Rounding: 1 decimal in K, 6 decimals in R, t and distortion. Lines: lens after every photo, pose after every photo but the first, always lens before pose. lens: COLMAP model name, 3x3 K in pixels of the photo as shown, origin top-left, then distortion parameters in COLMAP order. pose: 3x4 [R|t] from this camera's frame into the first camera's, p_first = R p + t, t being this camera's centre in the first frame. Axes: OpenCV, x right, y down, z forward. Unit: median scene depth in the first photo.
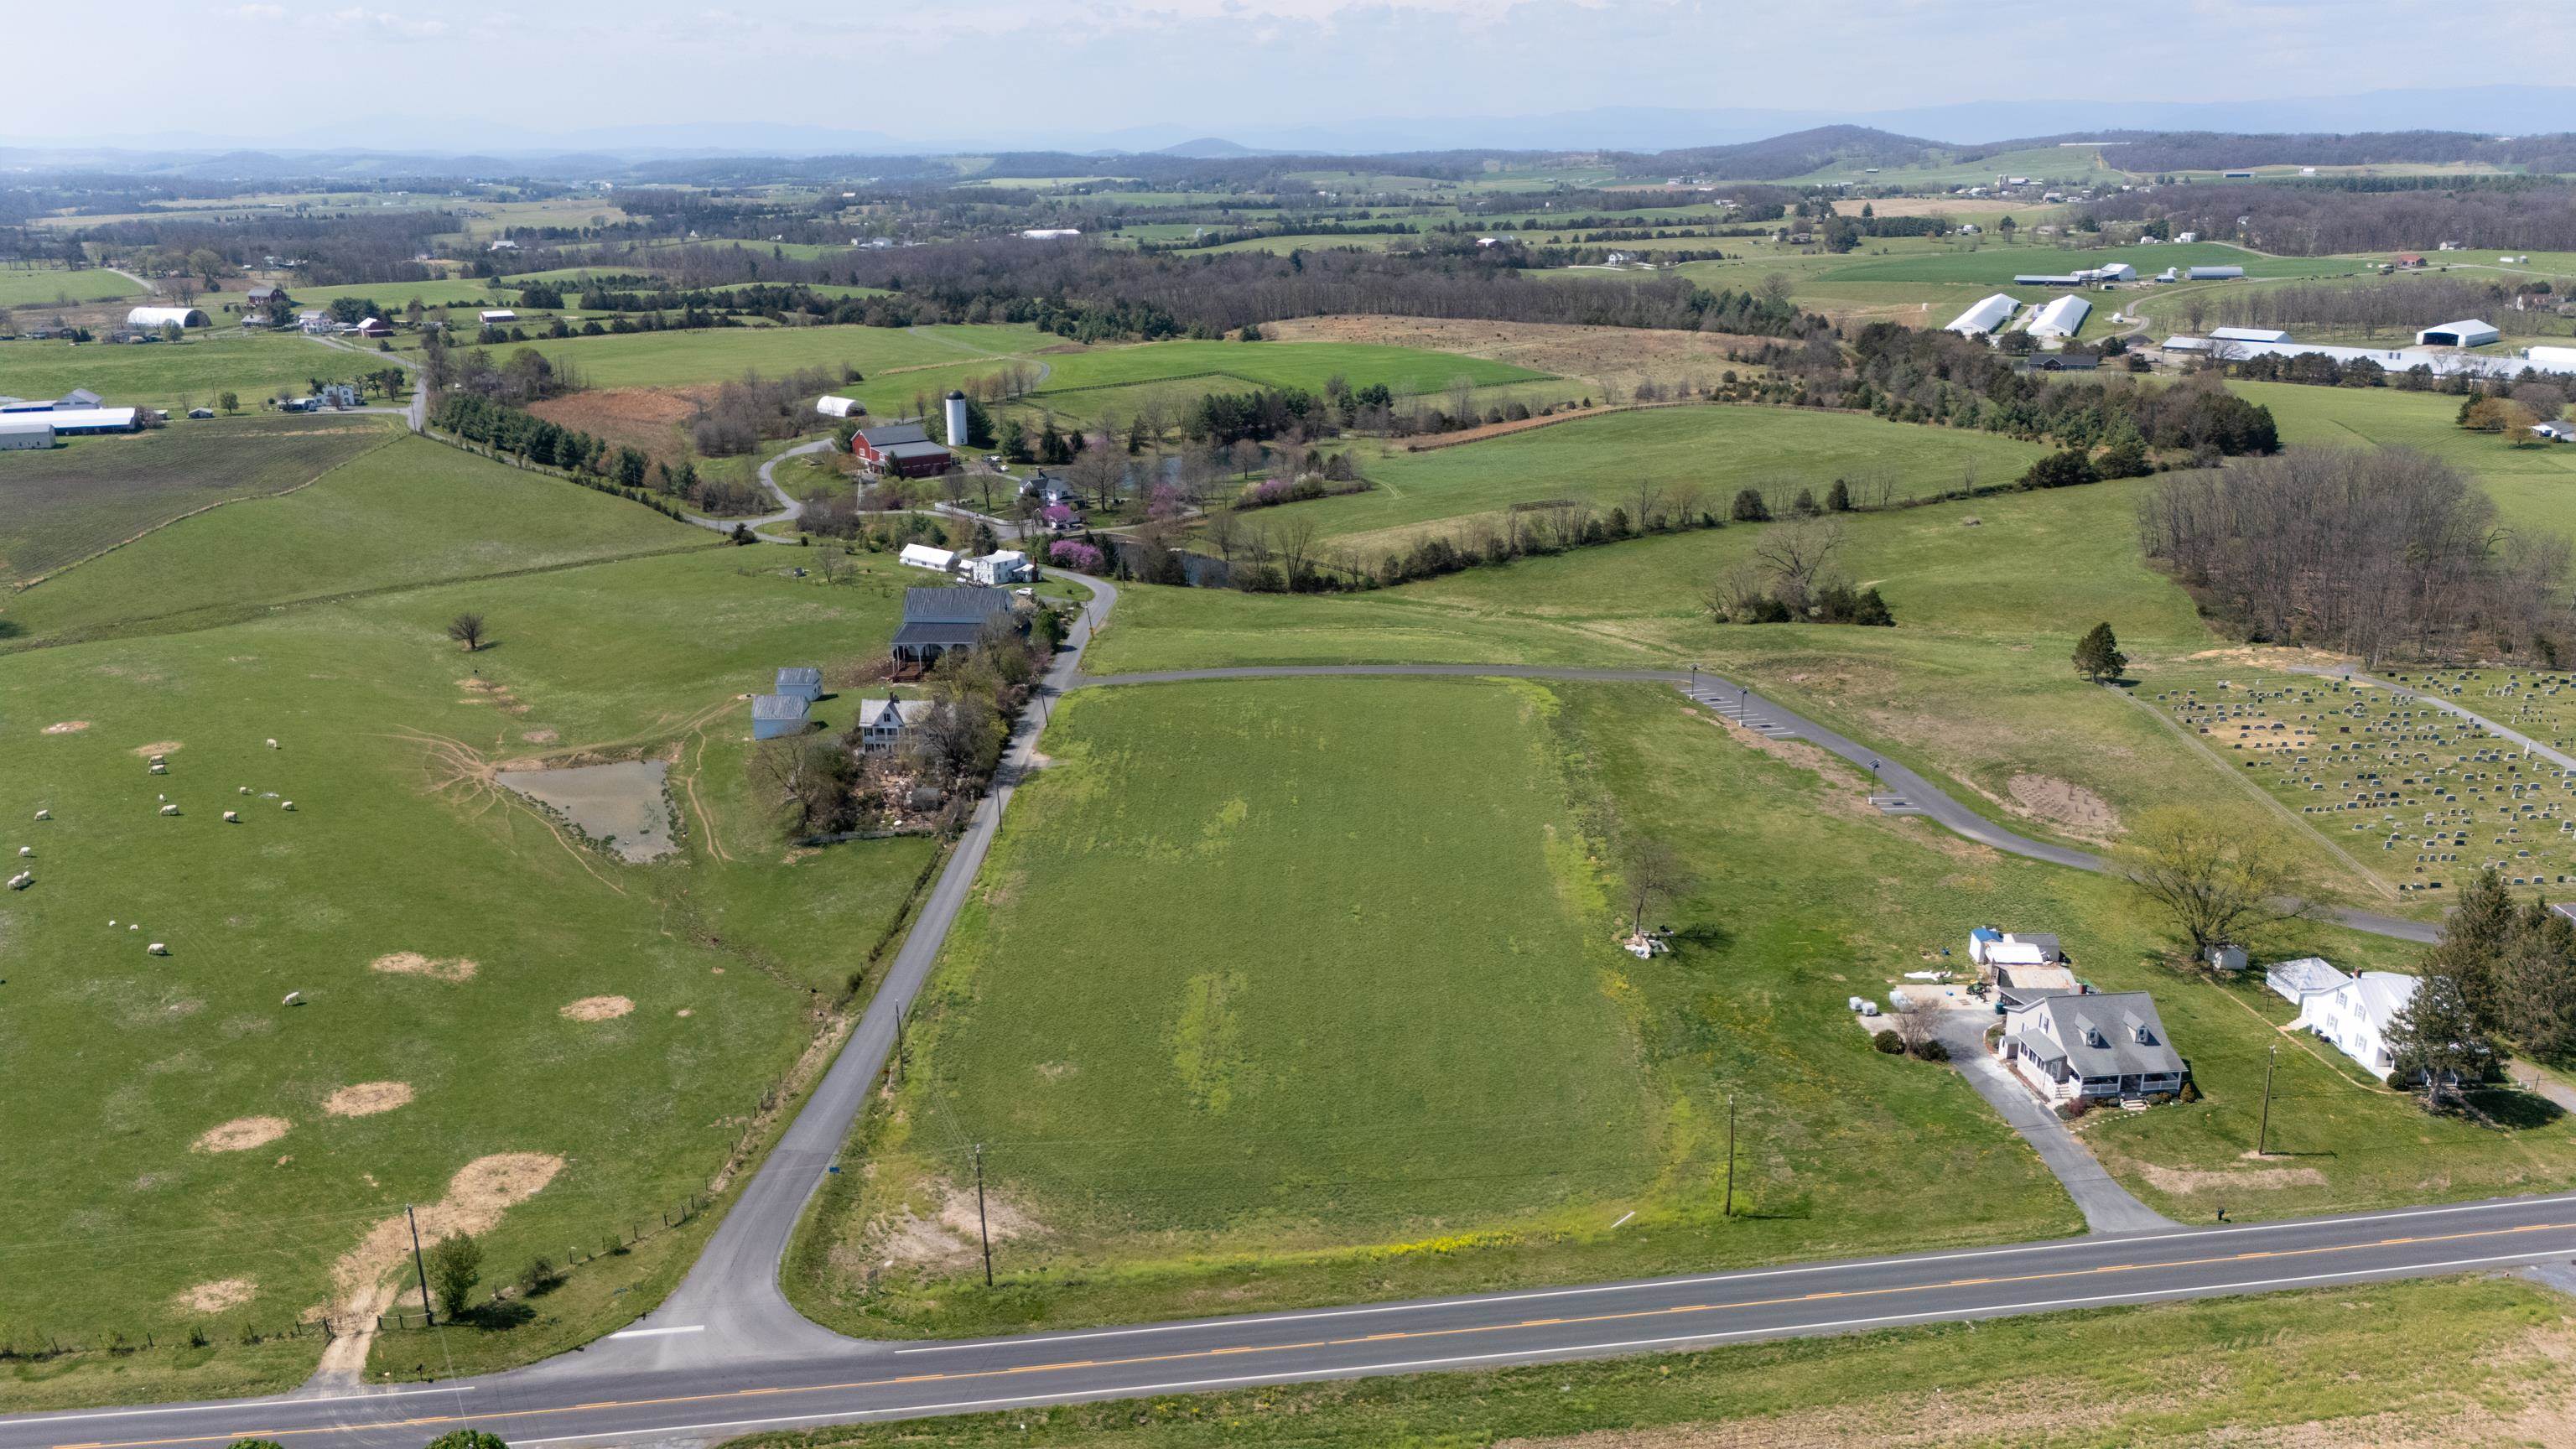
lens RADIAL K [[1888.4, 0, 1288.0], [0, 1888.4, 724.5], [0, 0, 1]] dist [0.095537, -0.111593]
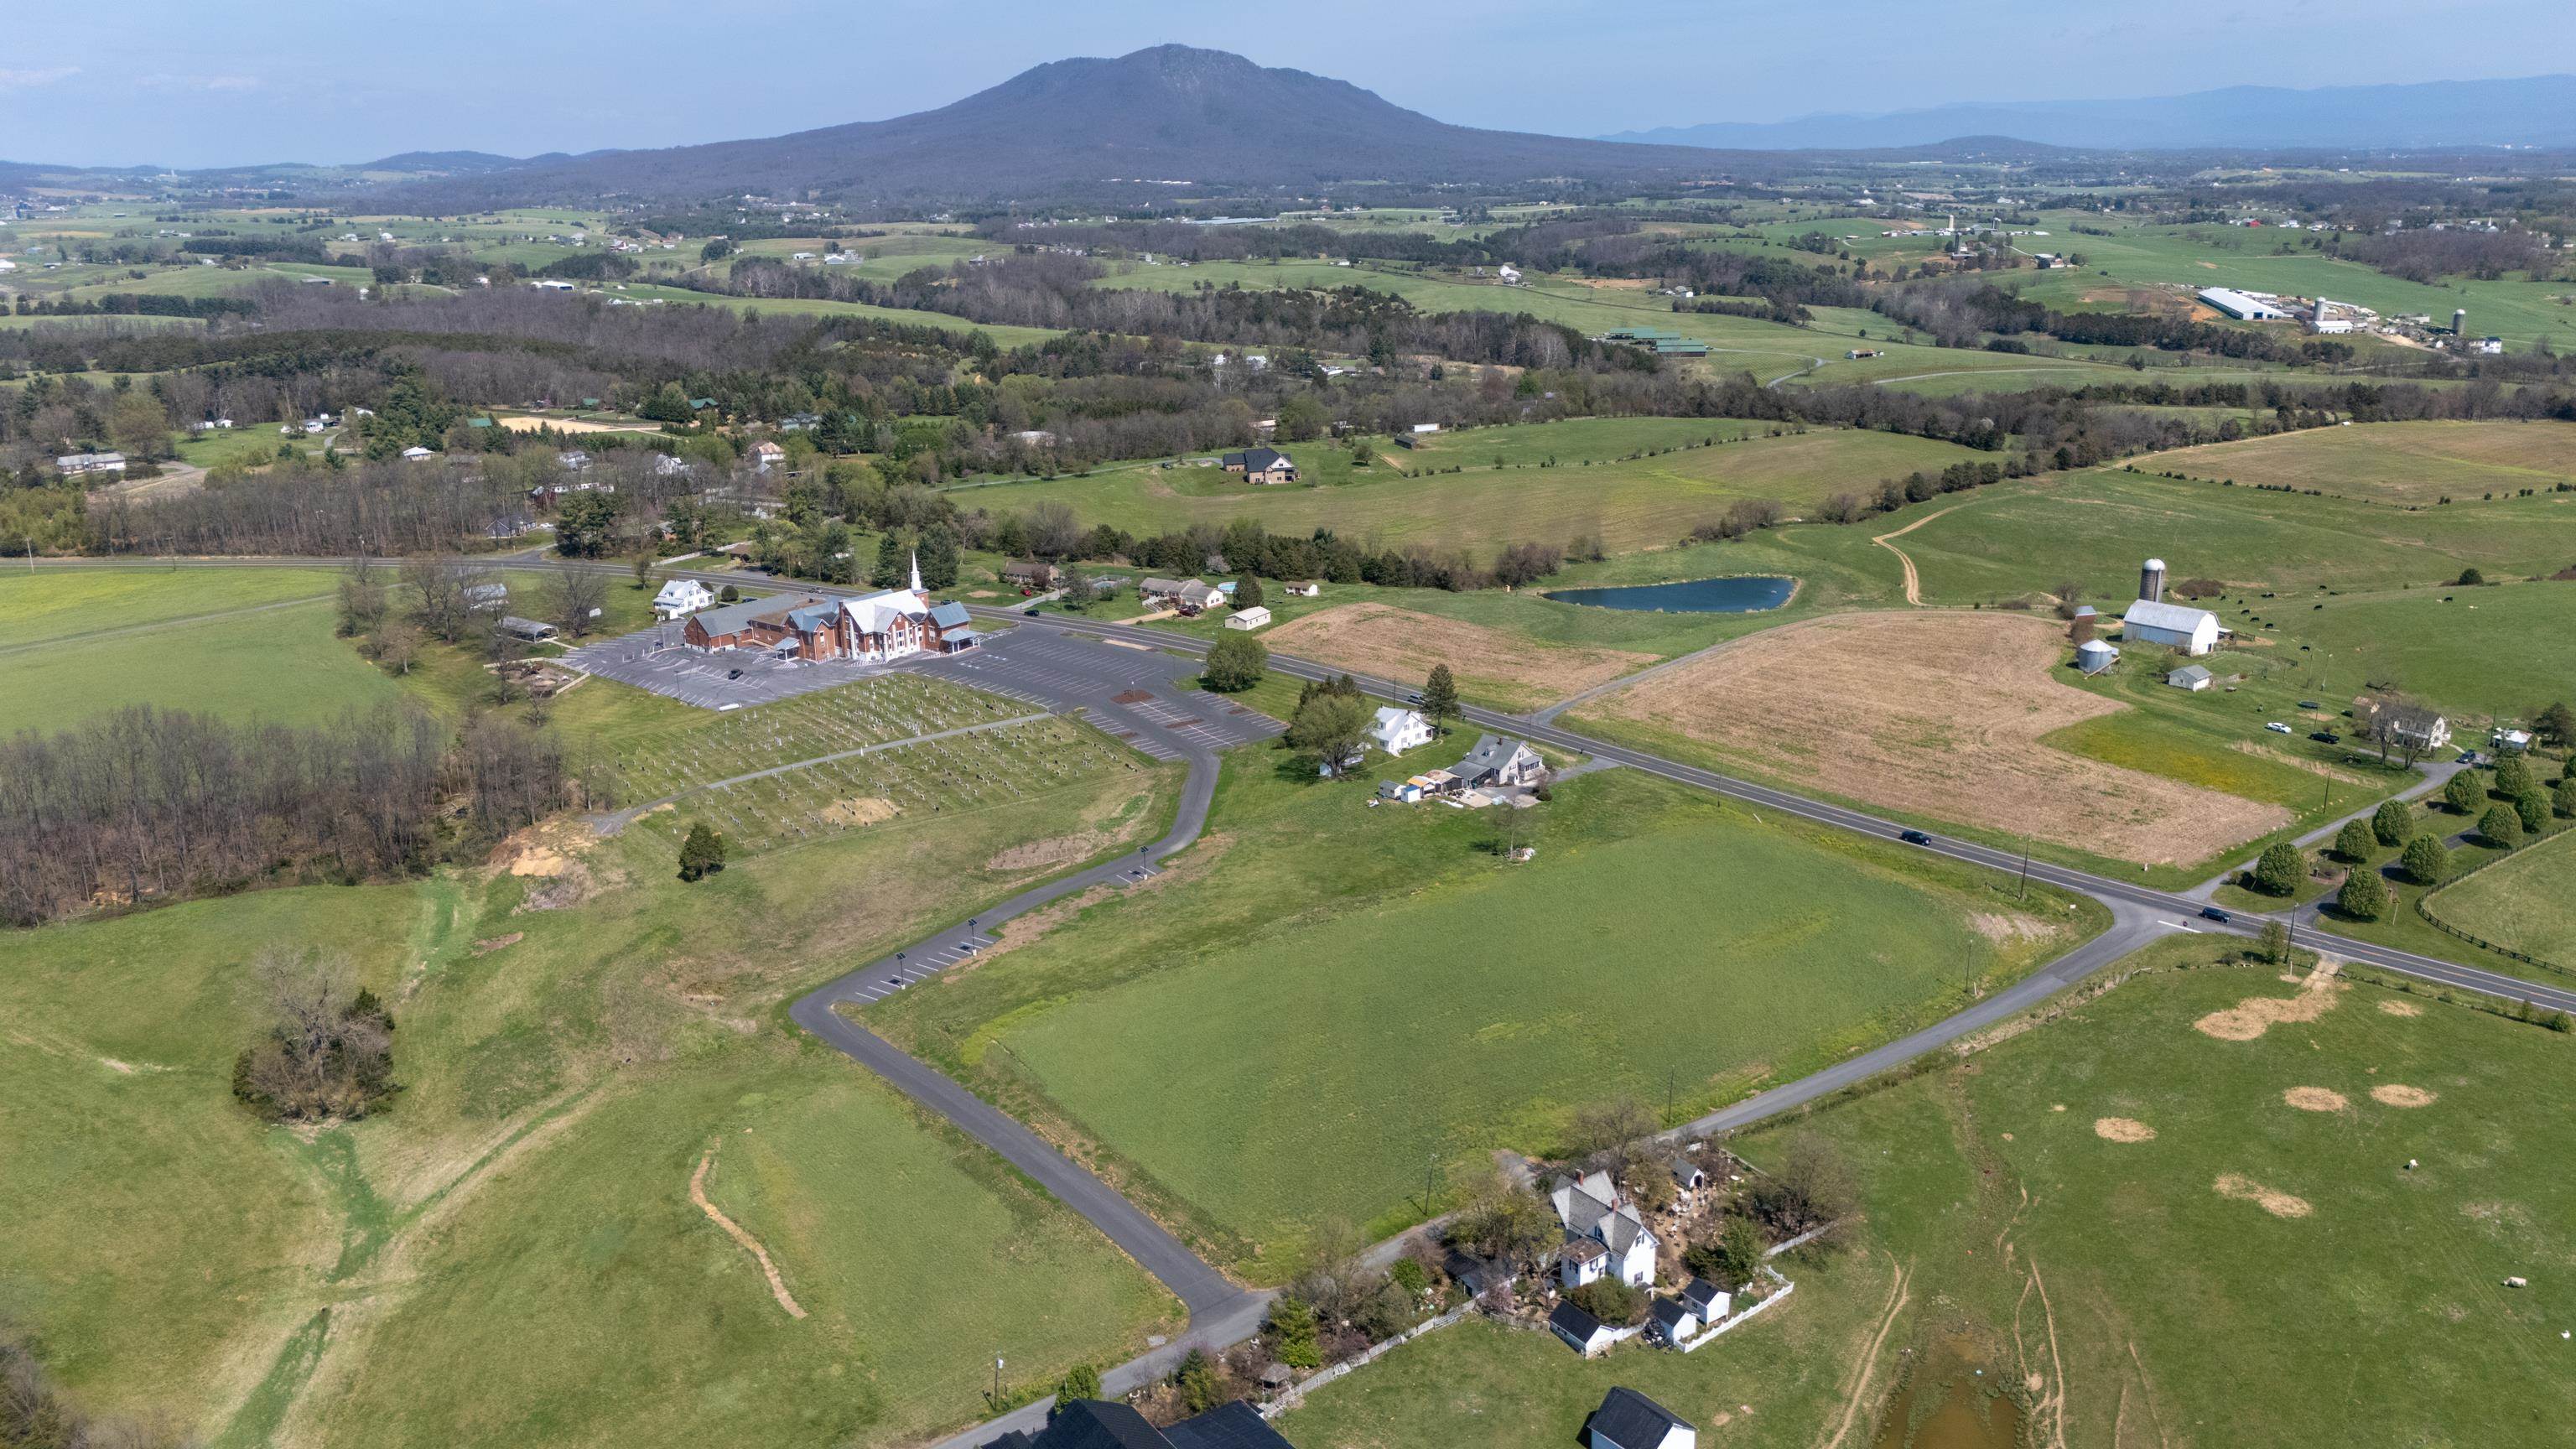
lens RADIAL K [[1888.4, 0, 1288.0], [0, 1888.4, 724.5], [0, 0, 1]] dist [0.095537, -0.111593]
pose [[-0.612223, -0.210772, 0.762075, -0.803622], [0.249715, 0.862945, 0.439282, -0.660781], [-0.750217, 0.459240, -0.475682, 1.638429]]
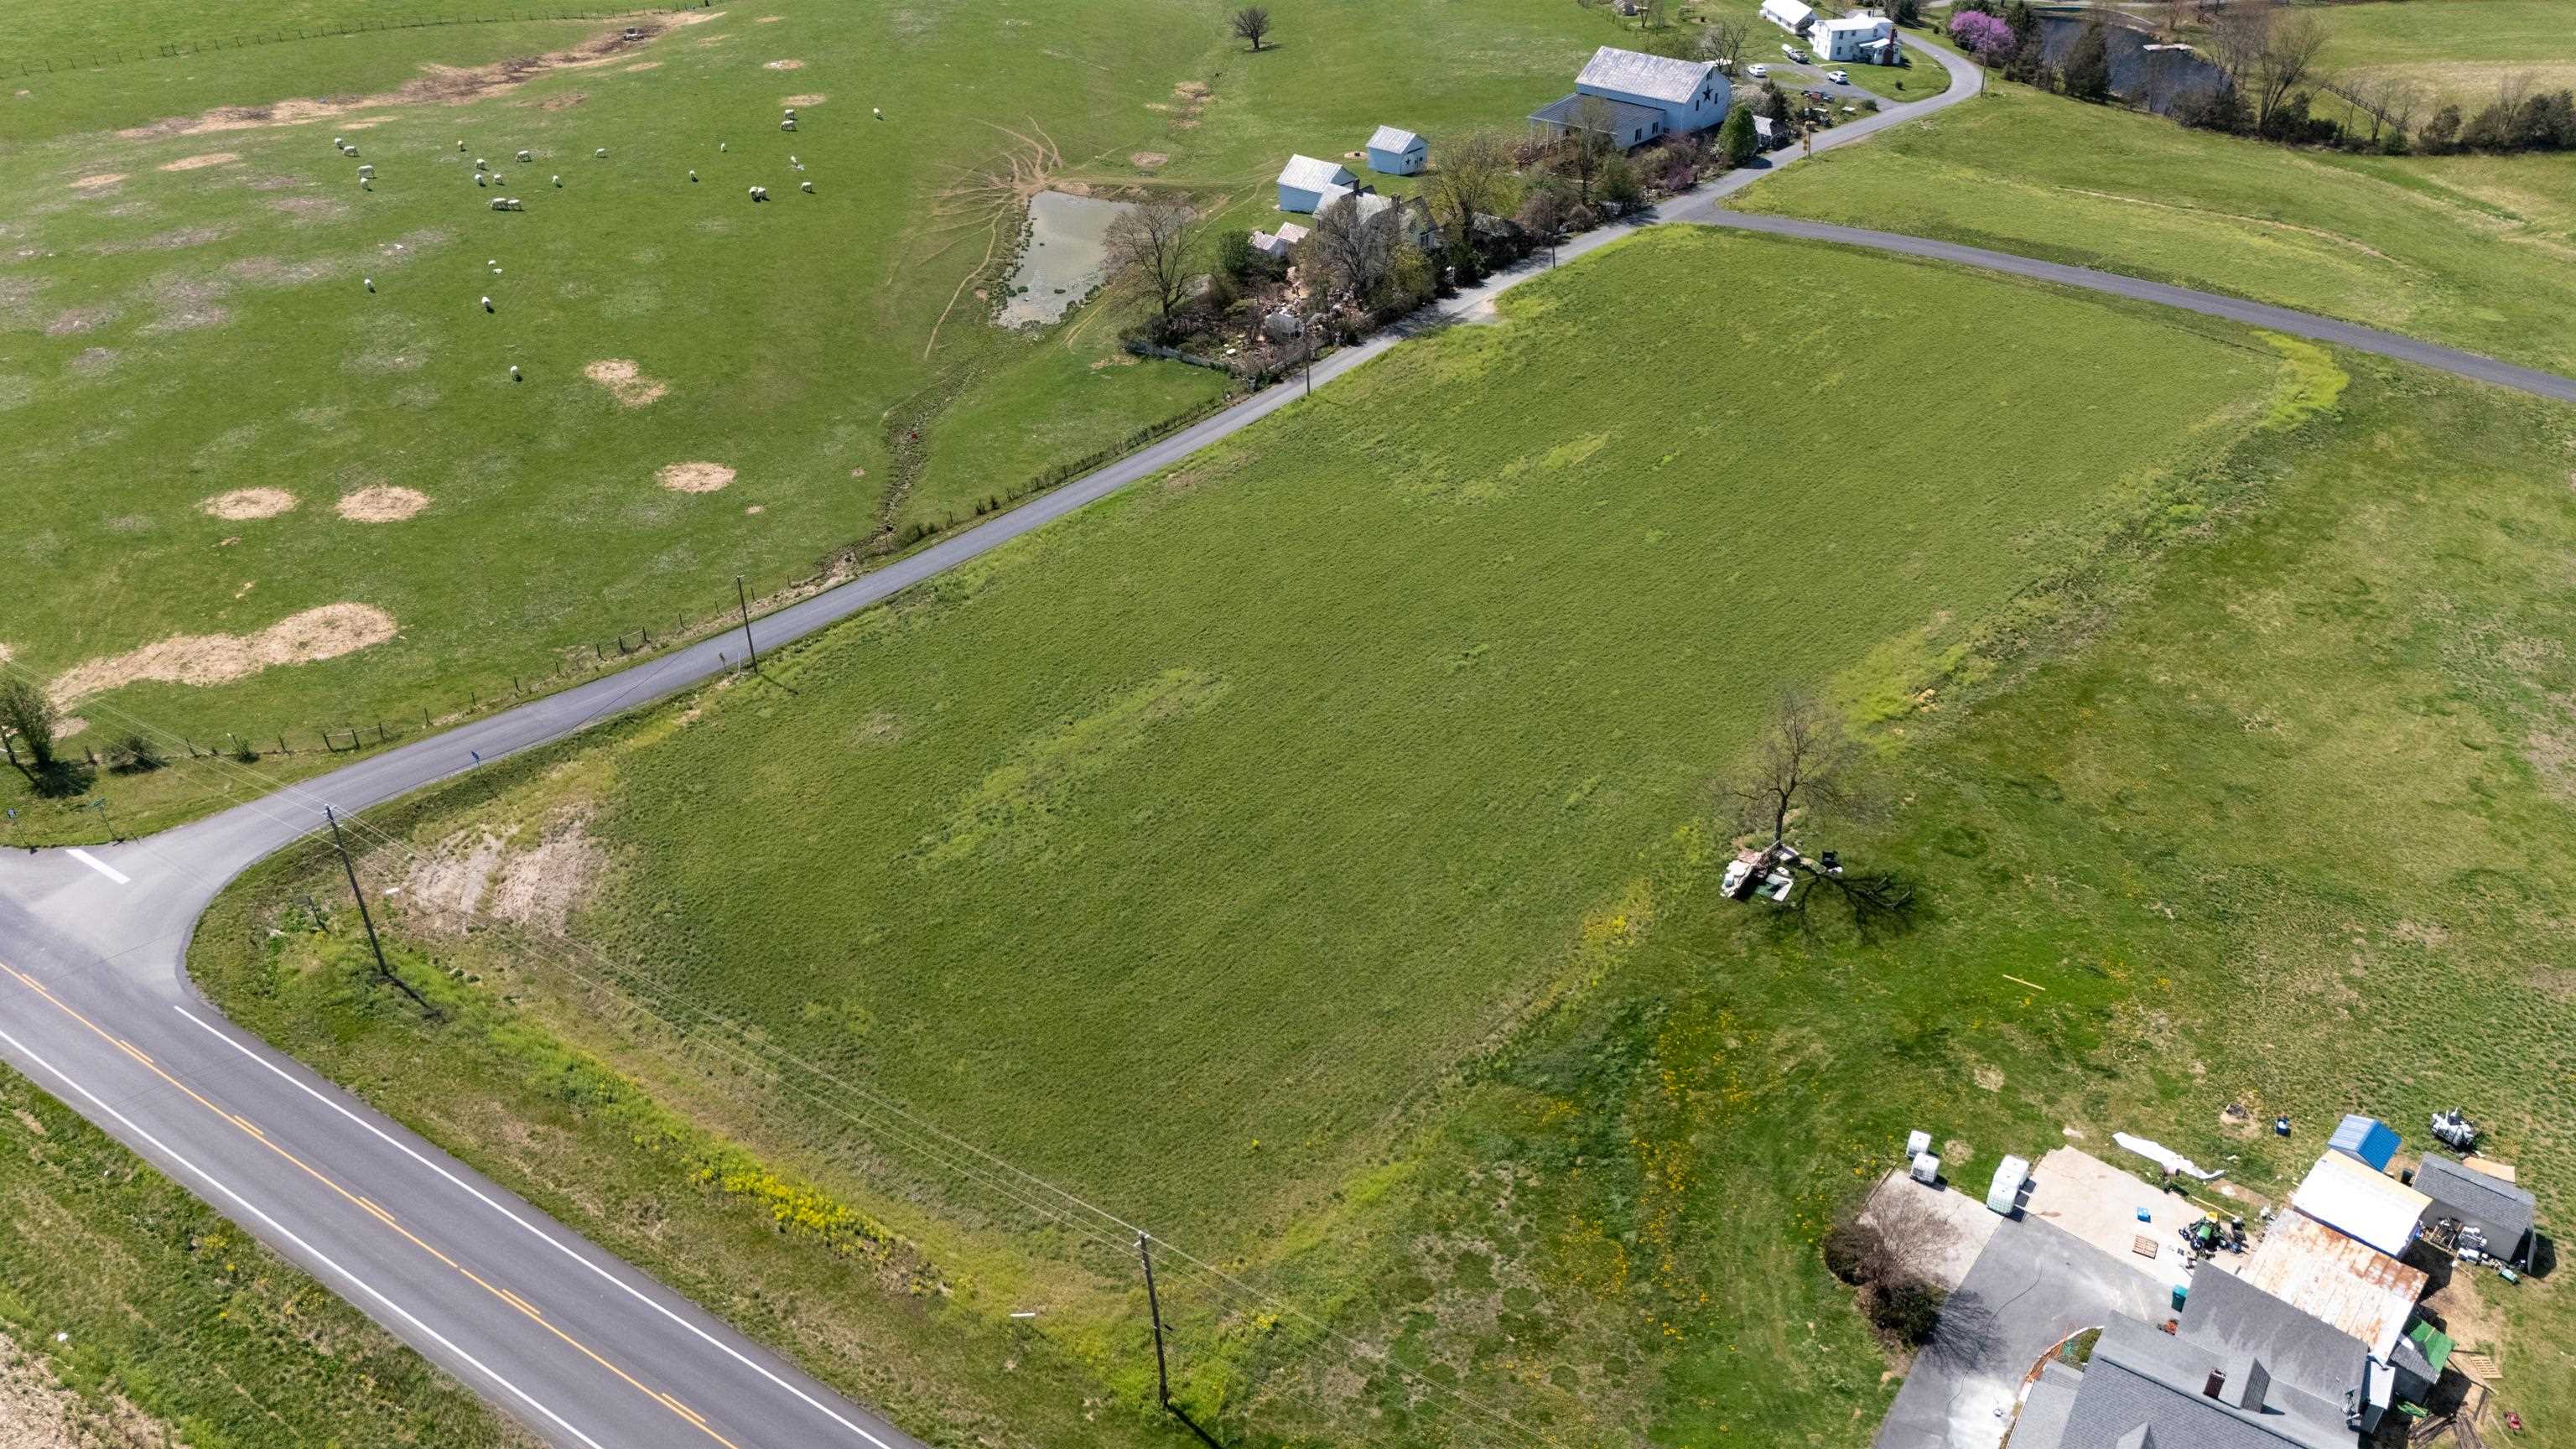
lens RADIAL K [[1891.5, 0, 1287.5], [0, 1891.5, 731.7], [0, 0, 1]] dist [0.074857, -0.072713]
pose [[0.759753, 0.347596, -0.549502, 0.329746], [-0.178438, 0.924127, 0.337859, -0.079389], [0.625248, -0.158637, 0.764133, 0.415861]]
